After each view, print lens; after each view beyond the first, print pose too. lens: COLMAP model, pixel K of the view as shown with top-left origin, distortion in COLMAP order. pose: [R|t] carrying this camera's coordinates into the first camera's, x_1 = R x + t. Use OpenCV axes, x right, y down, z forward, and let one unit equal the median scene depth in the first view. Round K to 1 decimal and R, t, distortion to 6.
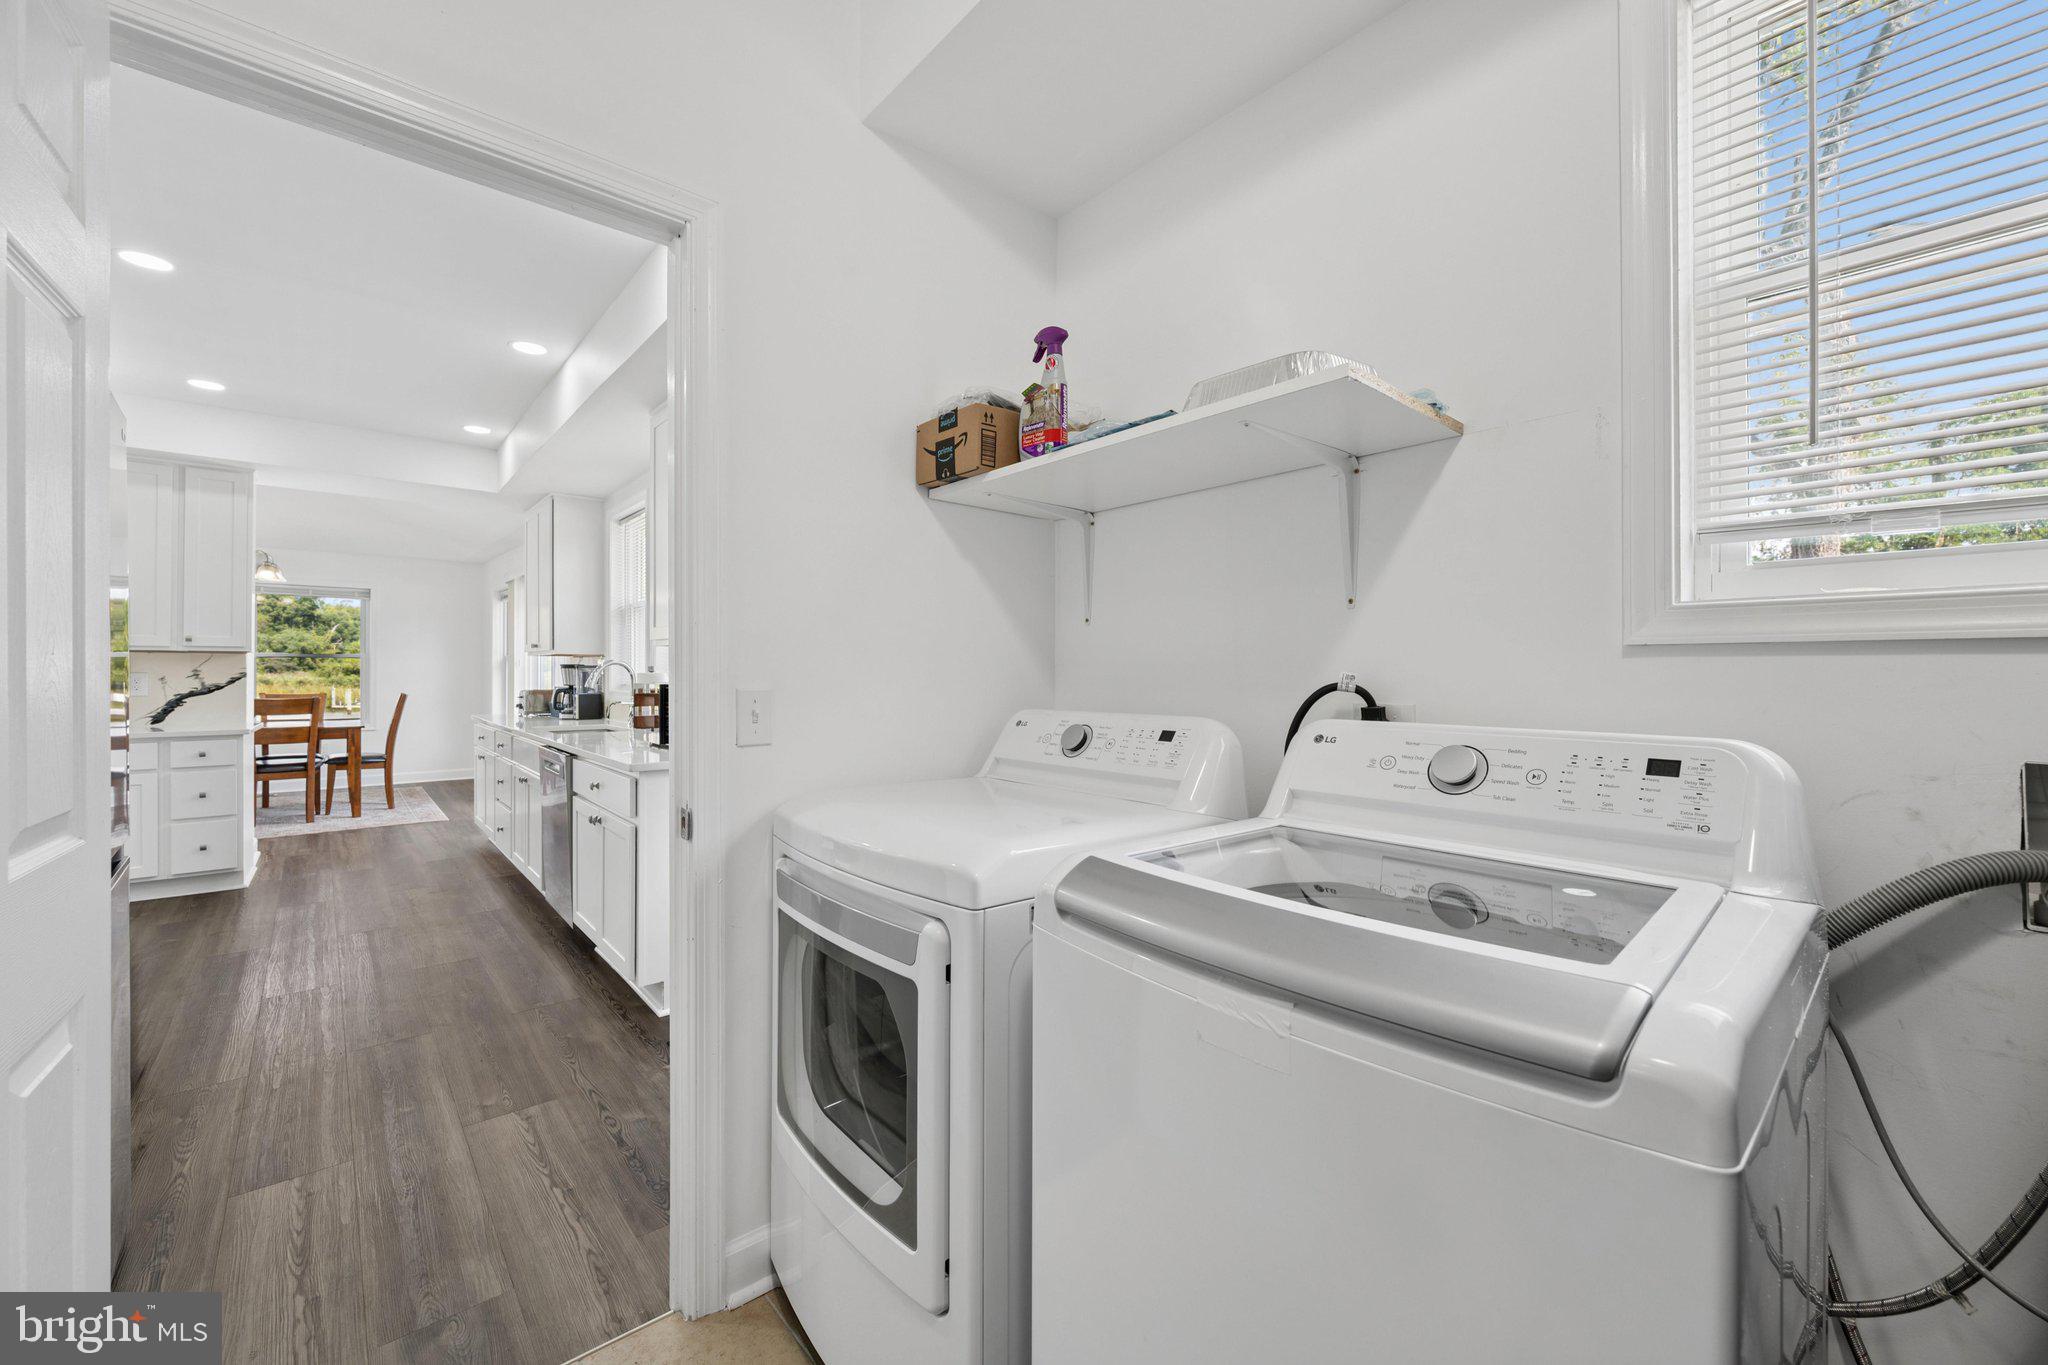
lens RADIAL K [[806.5, 0, 1026.9], [0, 806.5, 673.7], [0, 0, 1]] dist [-0.001146, 0.000252]
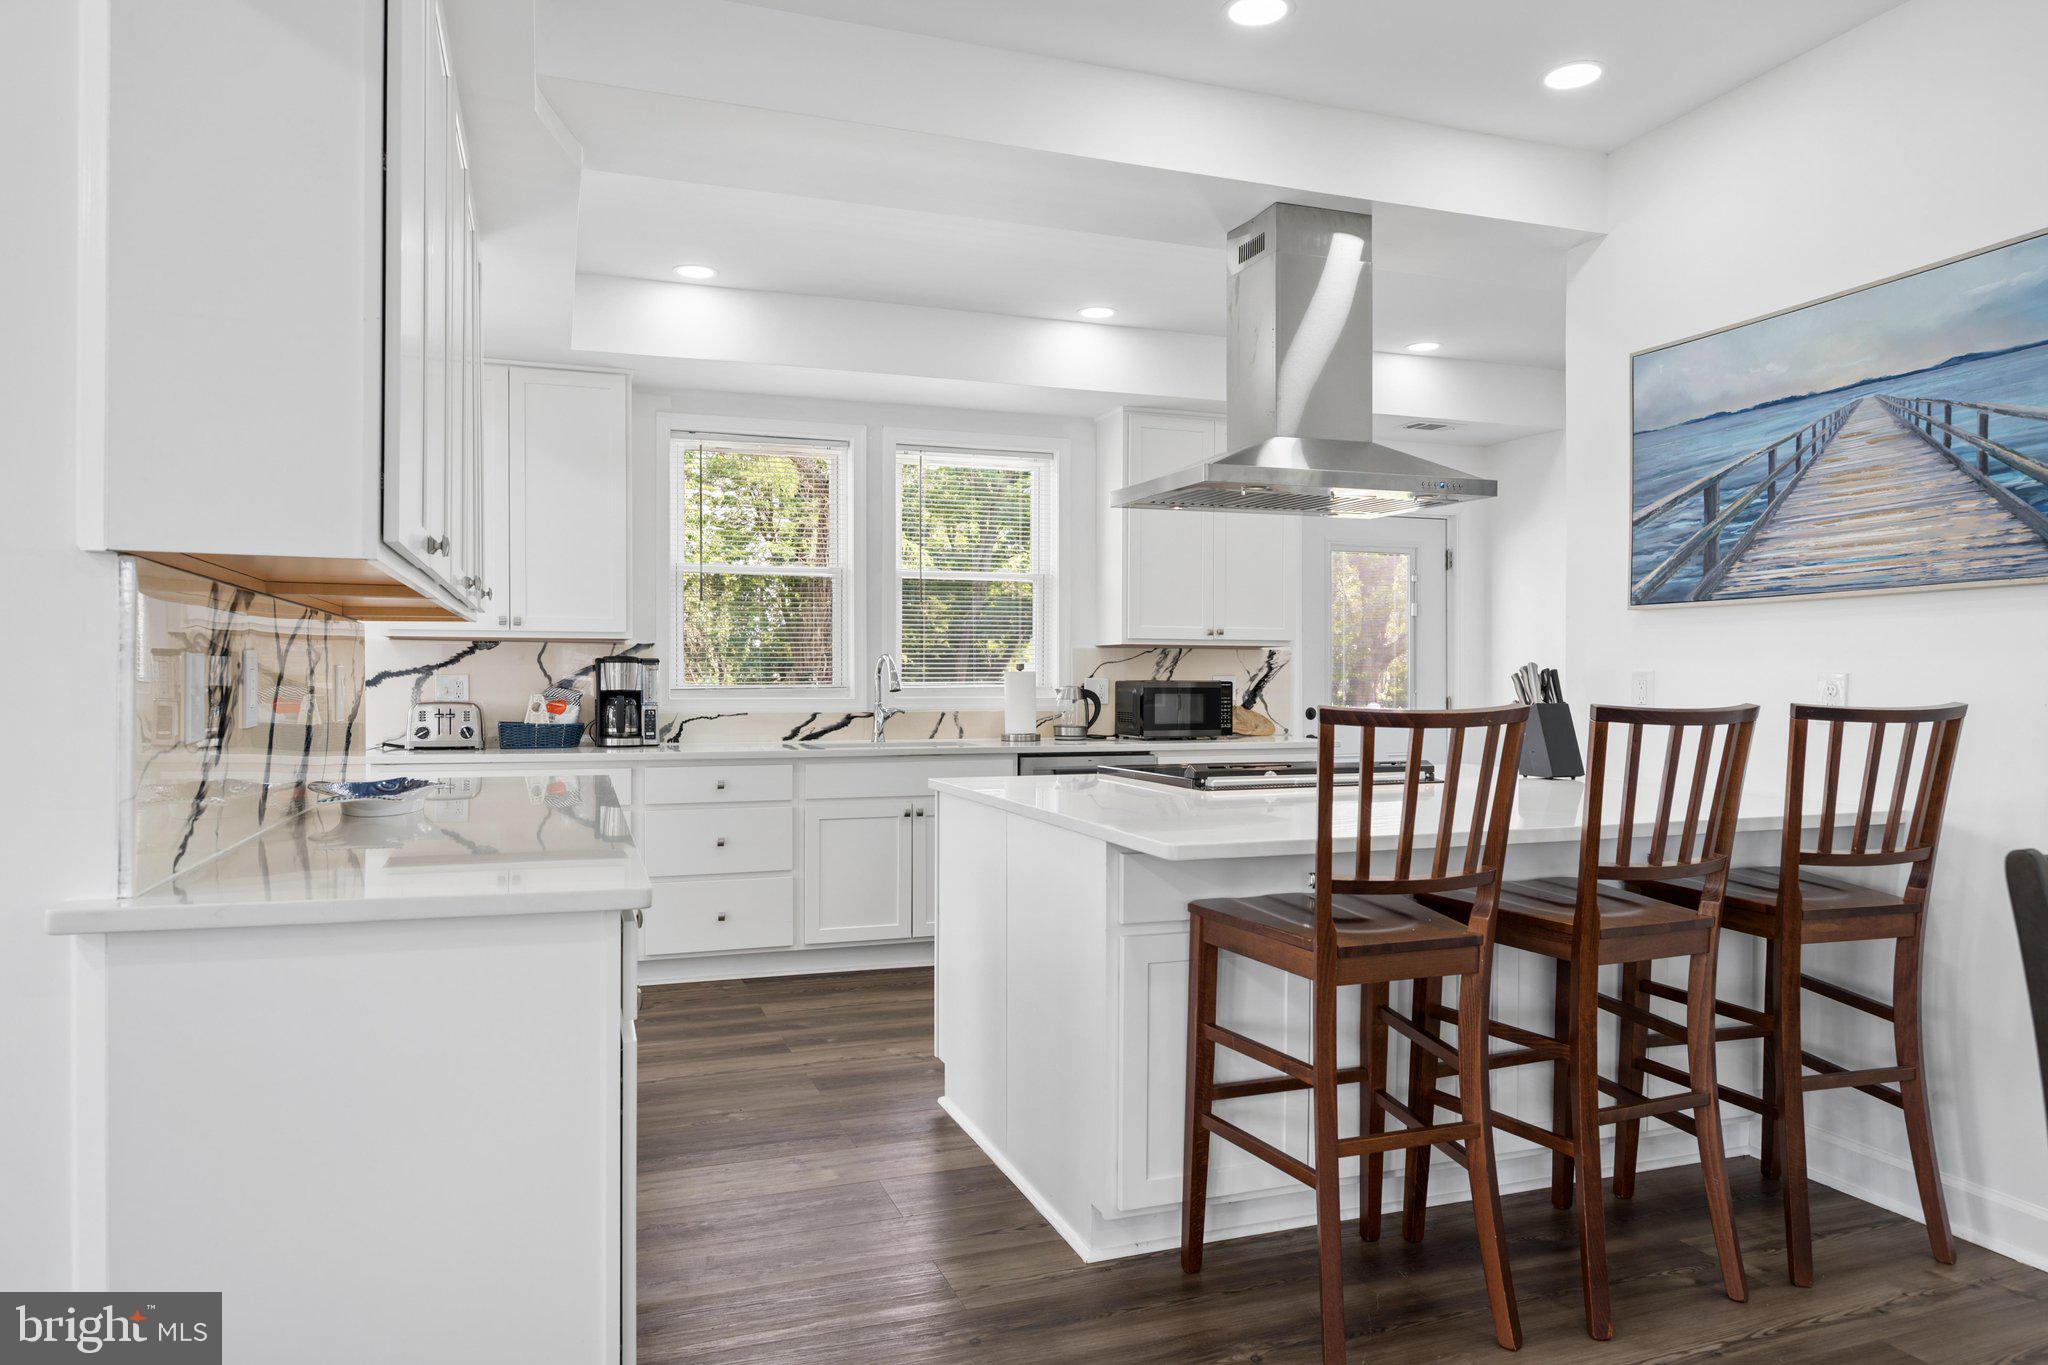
lens RADIAL K [[1338.3, 0, 1021.6], [0, 1338.3, 685.6], [0, 0, 1]] dist [-0.007062, 0.000169]
pose [[0.368124, -0.003233, 0.929771, -1.273946], [-0.003624, 0.999981, 0.004912, 0.003725], [-0.929770, -0.005177, 0.368105, 0.330169]]
